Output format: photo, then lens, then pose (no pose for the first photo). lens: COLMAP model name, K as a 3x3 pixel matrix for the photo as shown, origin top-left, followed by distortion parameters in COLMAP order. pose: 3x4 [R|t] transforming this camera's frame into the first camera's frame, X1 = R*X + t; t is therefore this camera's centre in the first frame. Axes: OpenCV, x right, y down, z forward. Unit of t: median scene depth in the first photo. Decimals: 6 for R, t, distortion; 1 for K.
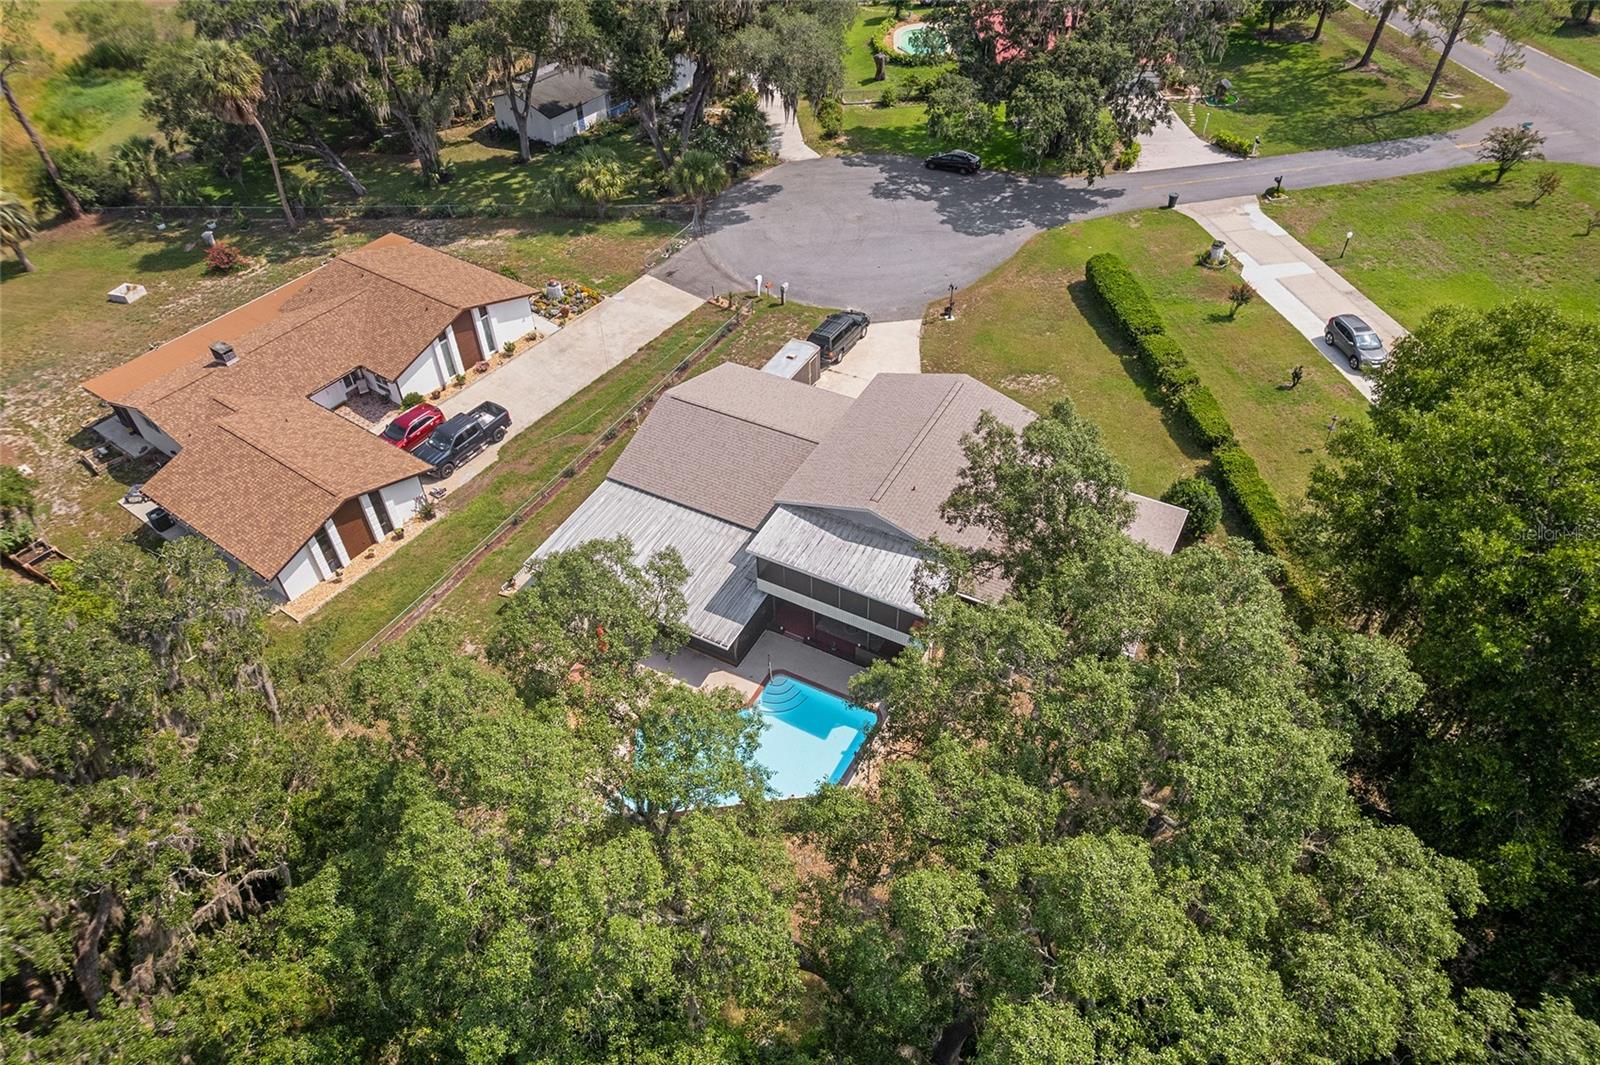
lens RADIAL K [[1027.4, 0, 803.5], [0, 1027.4, 549.2], [0, 0, 1]] dist [-0.079725, 0.074829]
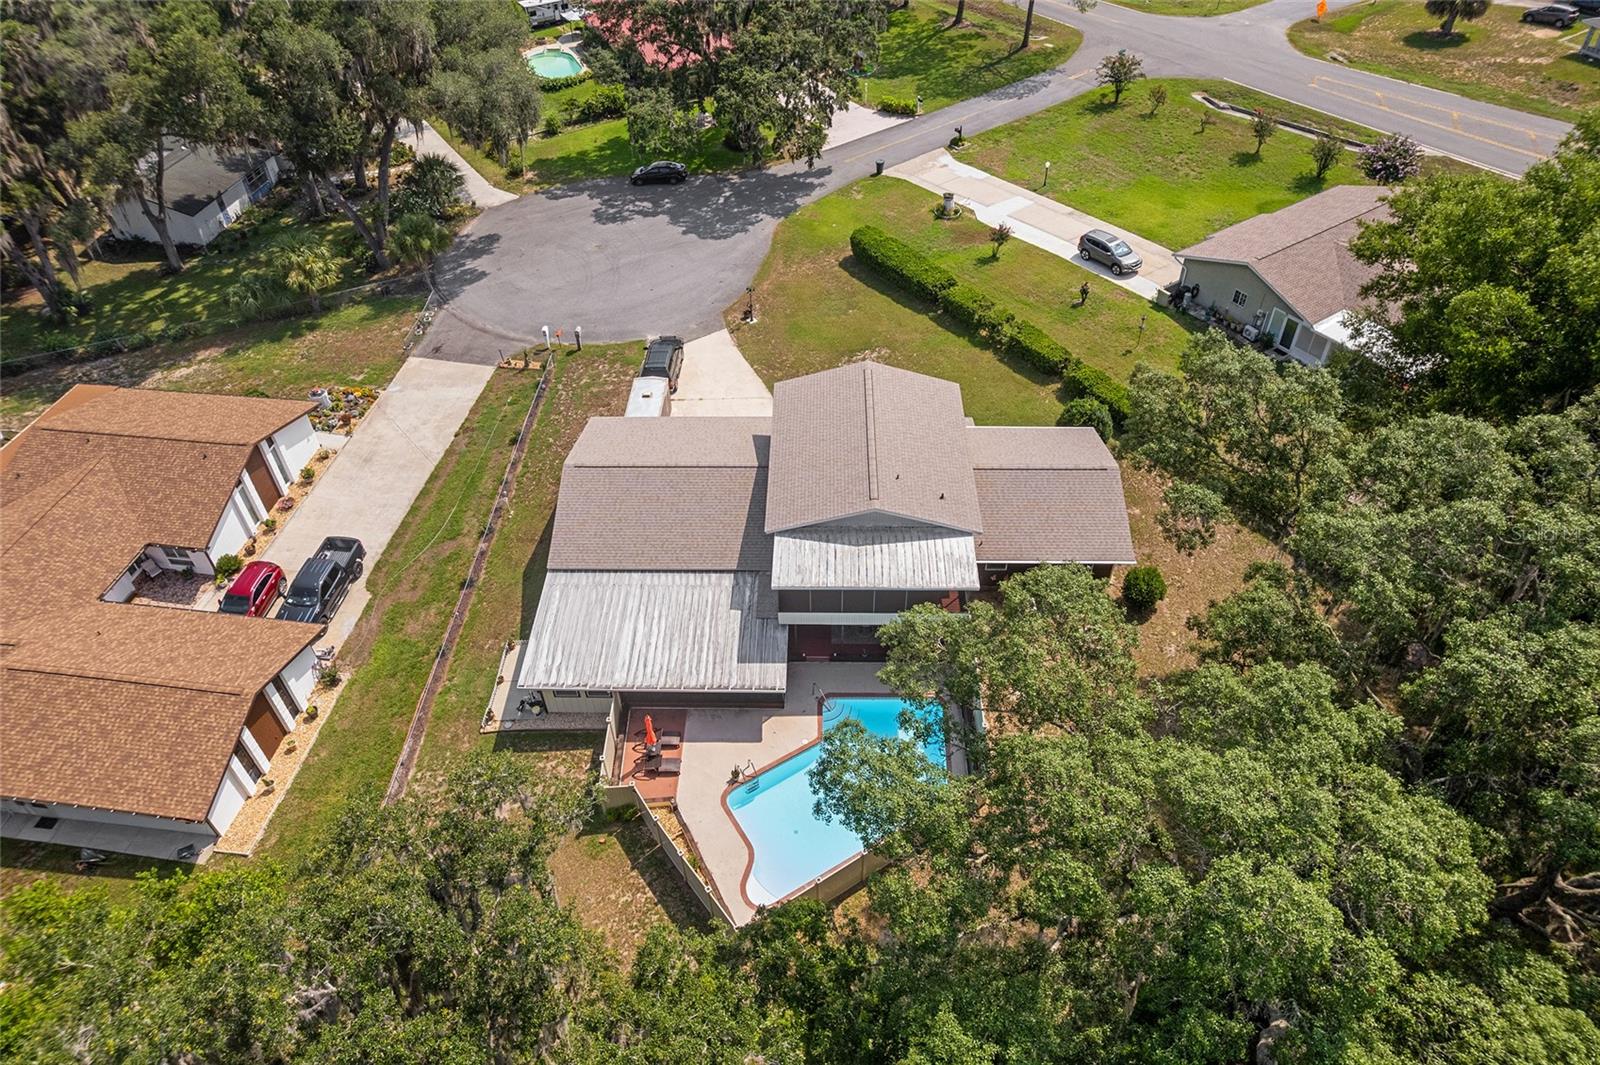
lens RADIAL K [[1027.4, 0, 803.5], [0, 1027.4, 549.2], [0, 0, 1]] dist [-0.079725, 0.074829]
pose [[0.889698, -0.310425, 0.334774, -0.208651], [0.313774, 0.948405, 0.045538, -0.041392], [-0.331637, 0.064528, 0.941198, 0.050675]]
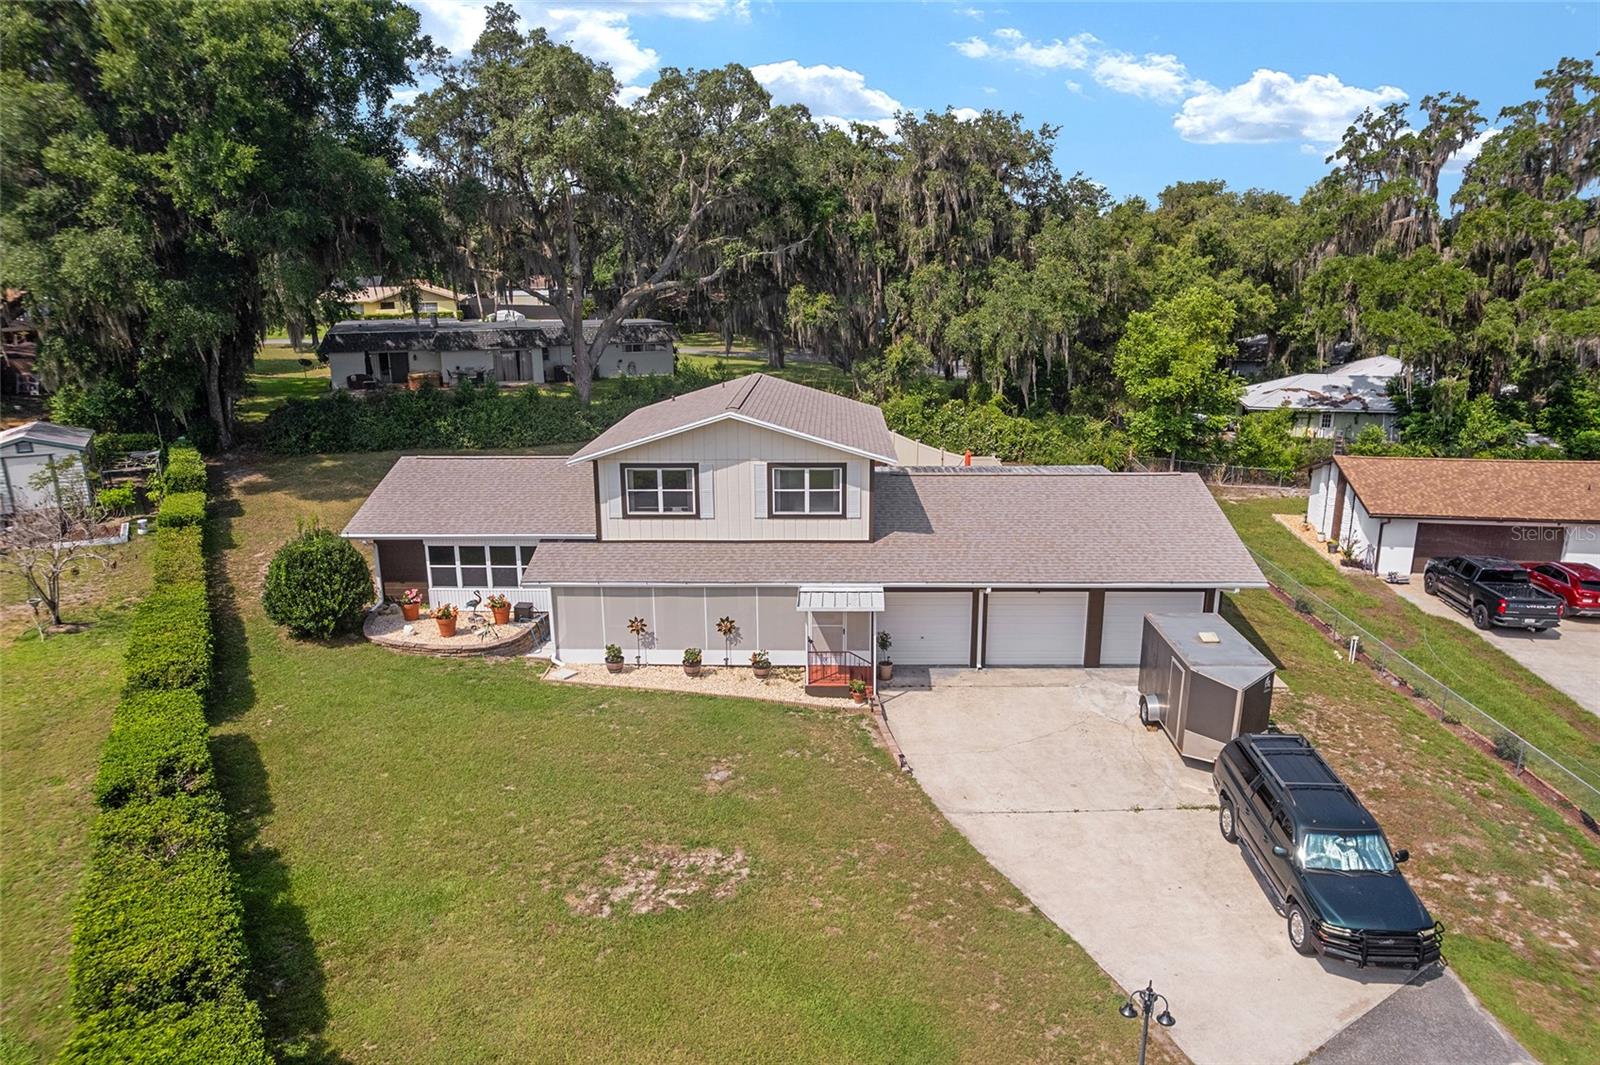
lens RADIAL K [[1014.7, 0, 799.4], [0, 1014.7, 550.9], [0, 0, 1]] dist [-0.078295, 0.066488]
pose [[-0.896968, 0.139628, -0.419467, 0.259437], [-0.291967, 0.525376, 0.799209, -0.412194], [0.331970, 0.839336, -0.430479, 0.923316]]
